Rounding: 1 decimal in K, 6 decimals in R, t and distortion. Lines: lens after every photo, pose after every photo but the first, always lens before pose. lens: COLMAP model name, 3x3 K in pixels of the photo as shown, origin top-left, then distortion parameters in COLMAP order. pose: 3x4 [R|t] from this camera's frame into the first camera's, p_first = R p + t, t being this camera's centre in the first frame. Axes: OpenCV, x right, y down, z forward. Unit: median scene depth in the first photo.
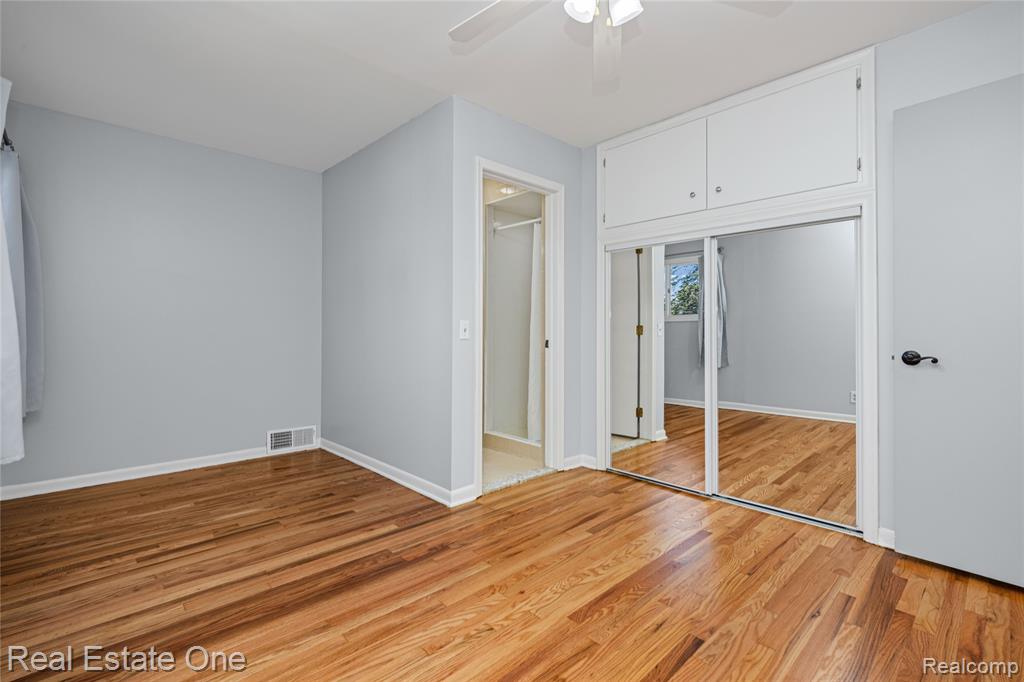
lens RADIAL K [[476.3, 0, 508.1], [0, 476.3, 333.1], [0, 0, 1]] dist [0.003550, -0.000618]
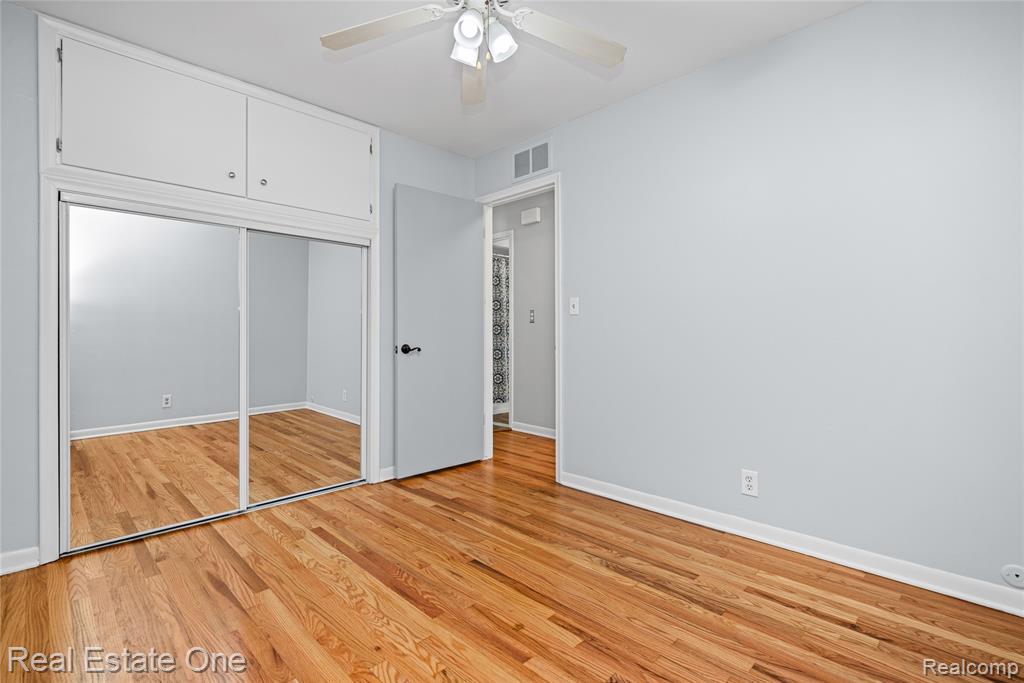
lens RADIAL K [[476.3, 0, 525.1], [0, 476.3, 338.3], [0, 0, 1]] dist [0.003550, -0.000618]
pose [[-0.060090, -0.014336, 0.998090, -0.668767], [0.003354, 0.999888, 0.014563, -0.002710], [-0.998187, 0.004223, -0.060035, 0.662386]]
